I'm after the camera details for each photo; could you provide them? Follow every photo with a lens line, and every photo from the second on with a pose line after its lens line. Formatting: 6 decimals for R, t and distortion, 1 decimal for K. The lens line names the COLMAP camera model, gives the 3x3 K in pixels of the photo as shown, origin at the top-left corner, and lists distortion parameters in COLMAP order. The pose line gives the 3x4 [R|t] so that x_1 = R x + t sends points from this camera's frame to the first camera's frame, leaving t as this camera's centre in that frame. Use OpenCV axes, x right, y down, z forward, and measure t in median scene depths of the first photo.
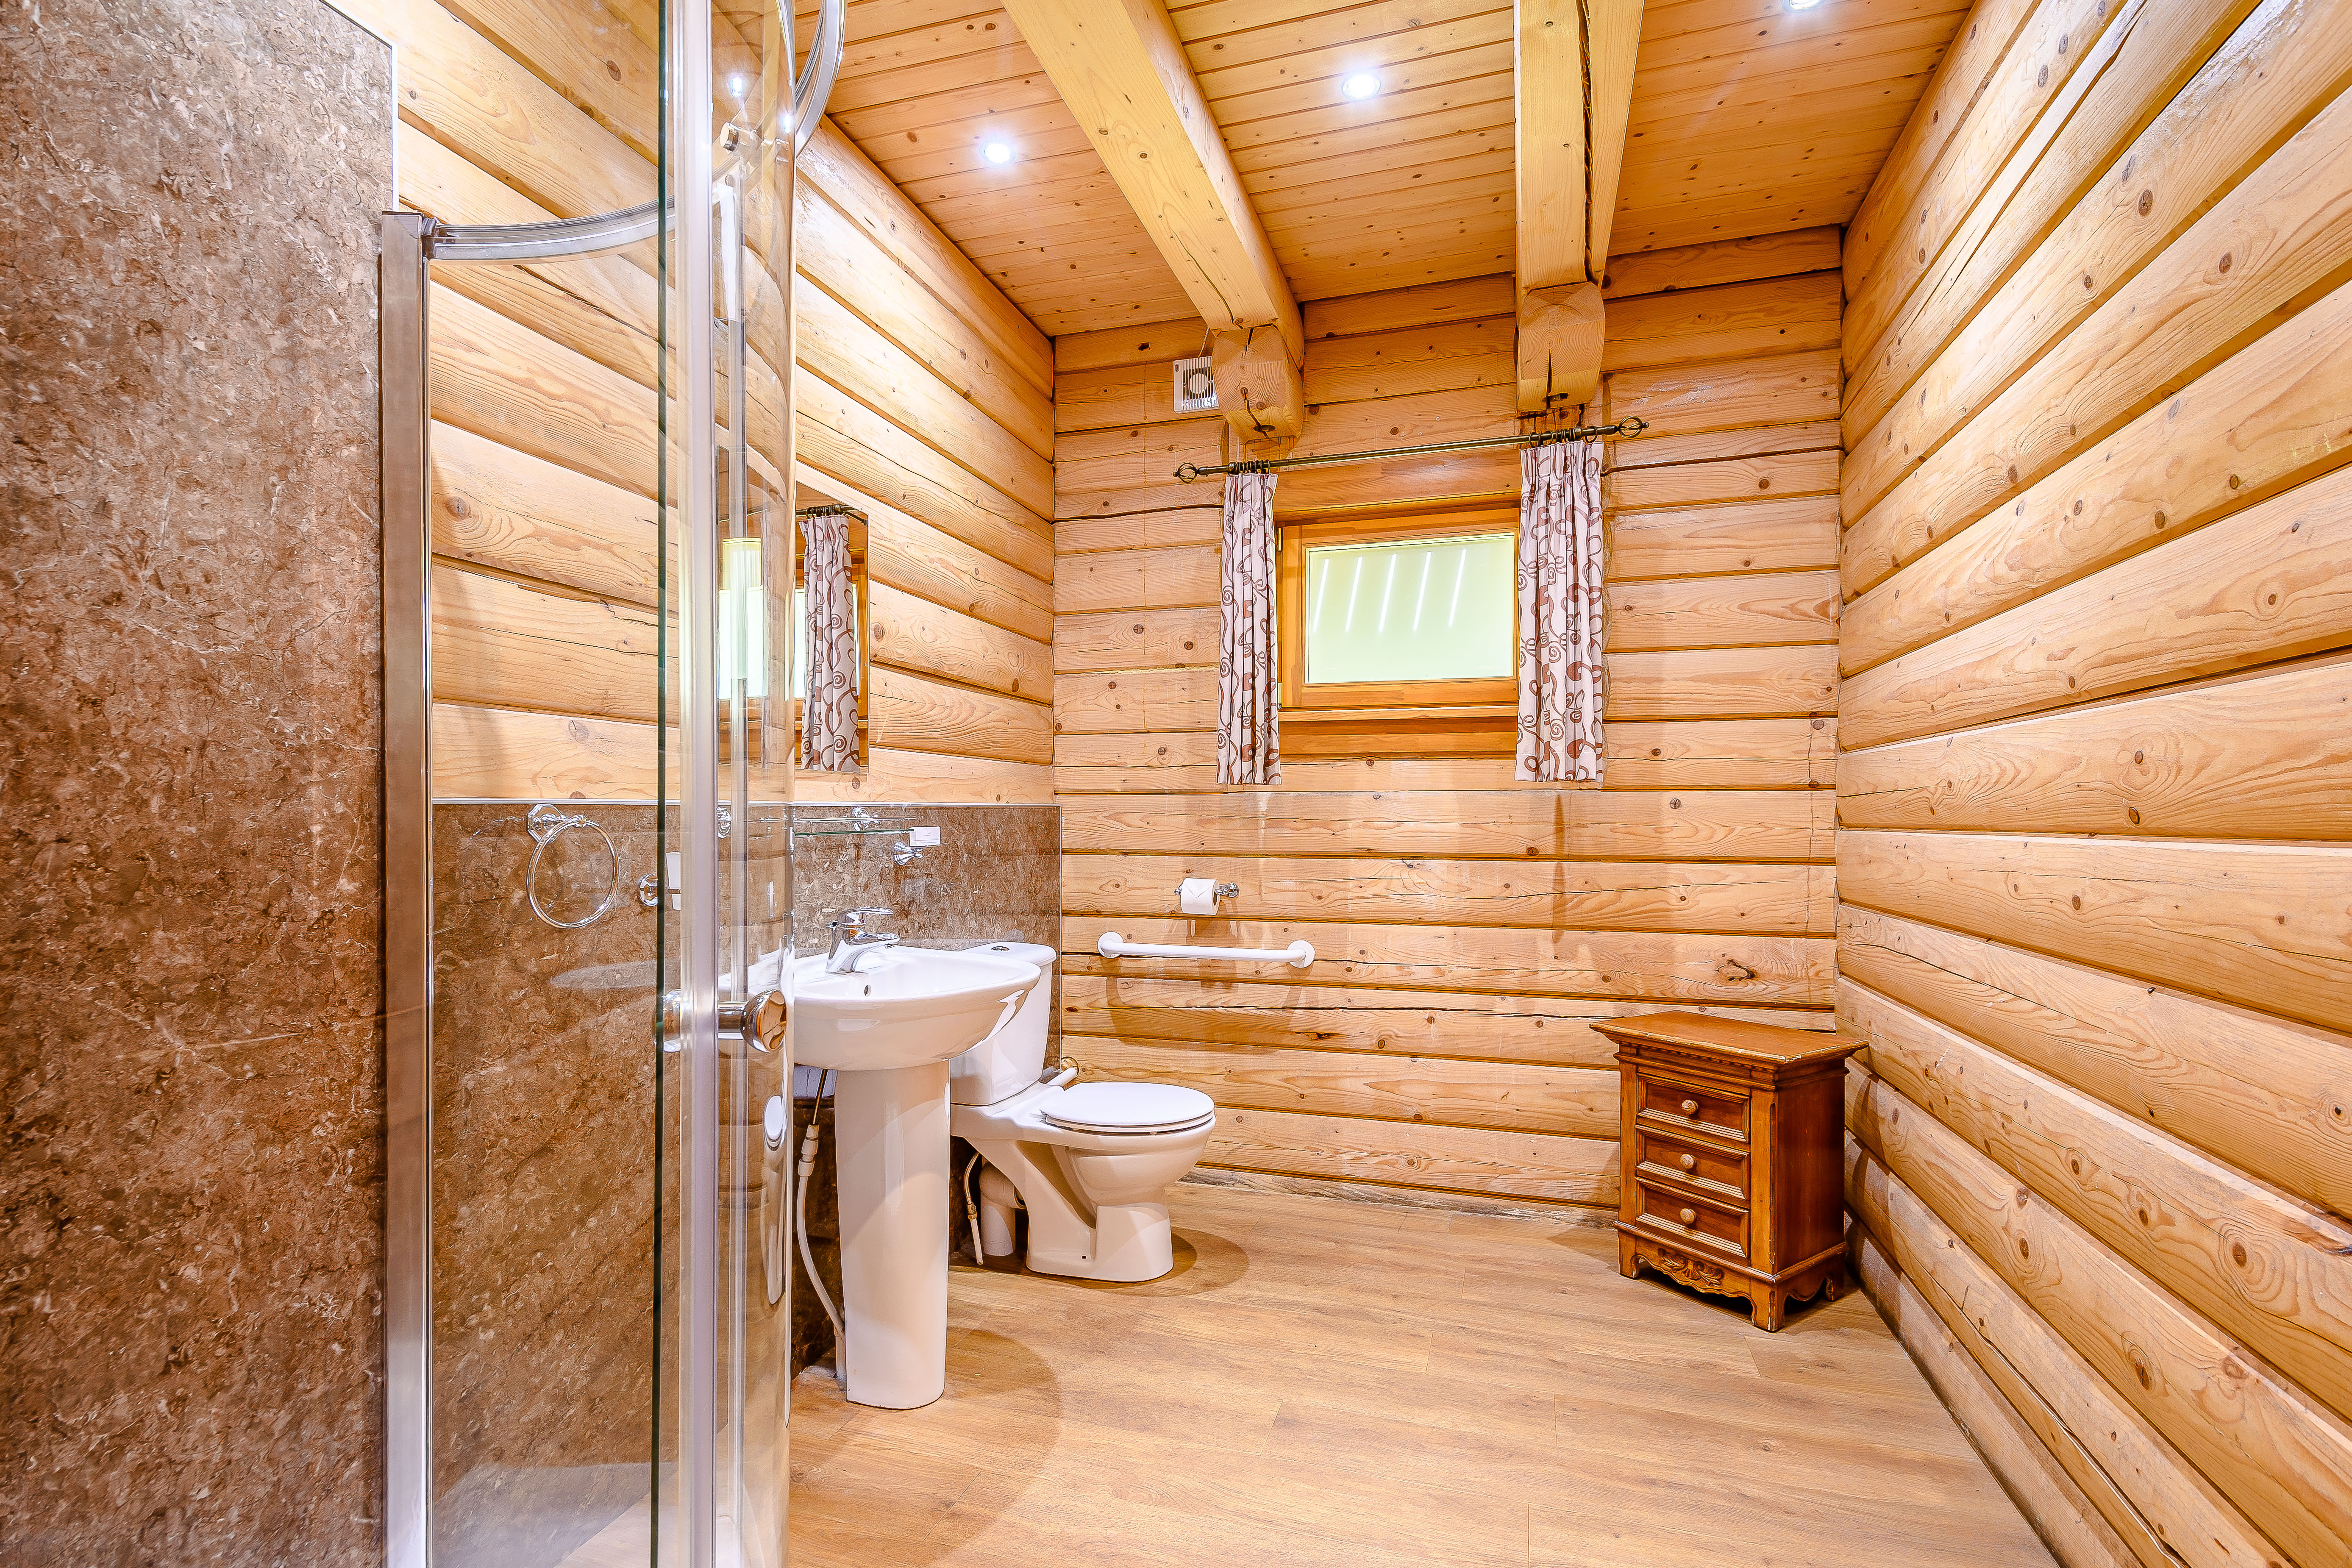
lens RADIAL K [[1081.3, 0, 1180.2], [0, 1081.3, 801.5], [0, 0, 1]] dist [-0.000596, -0.000084]
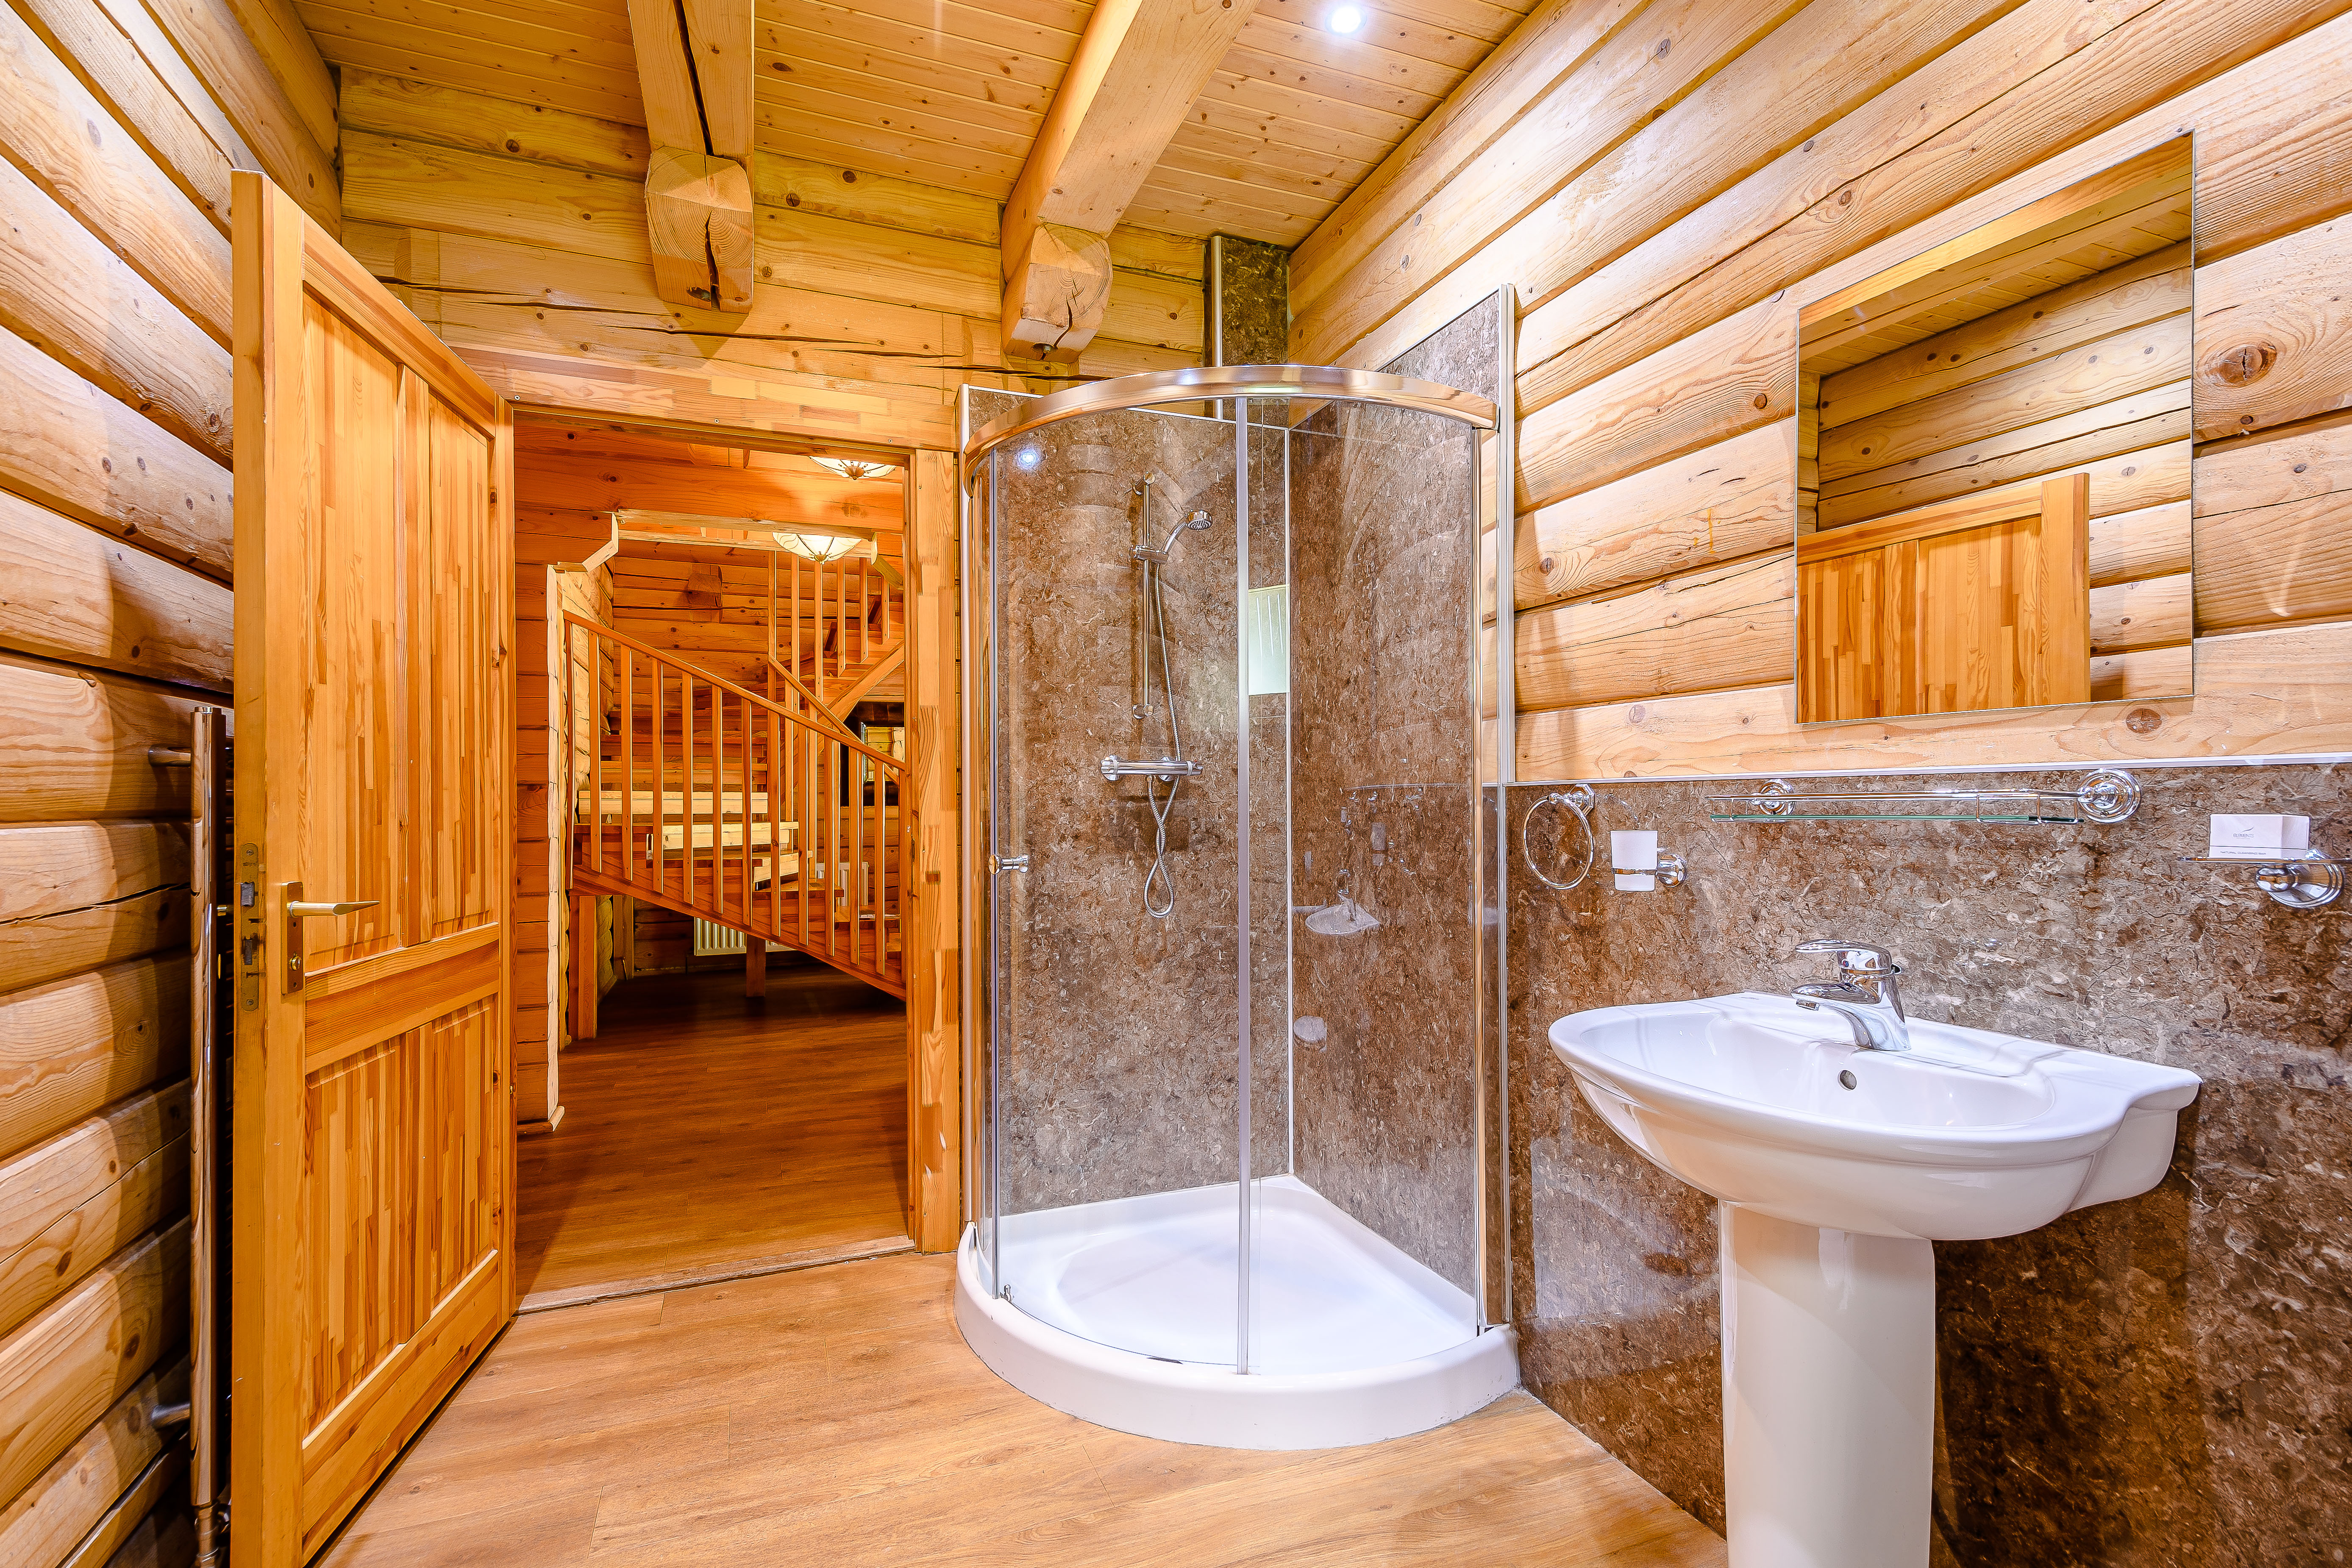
lens RADIAL K [[1081.3, 0, 1173.8], [0, 1081.3, 794.1], [0, 0, 1]] dist [-0.000596, -0.000084]
pose [[-0.777652, -0.000590, -0.628695, 0.492636], [0.012074, 0.999801, -0.015873, 0.026438], [0.628580, -0.019935, -0.777490, 1.595444]]
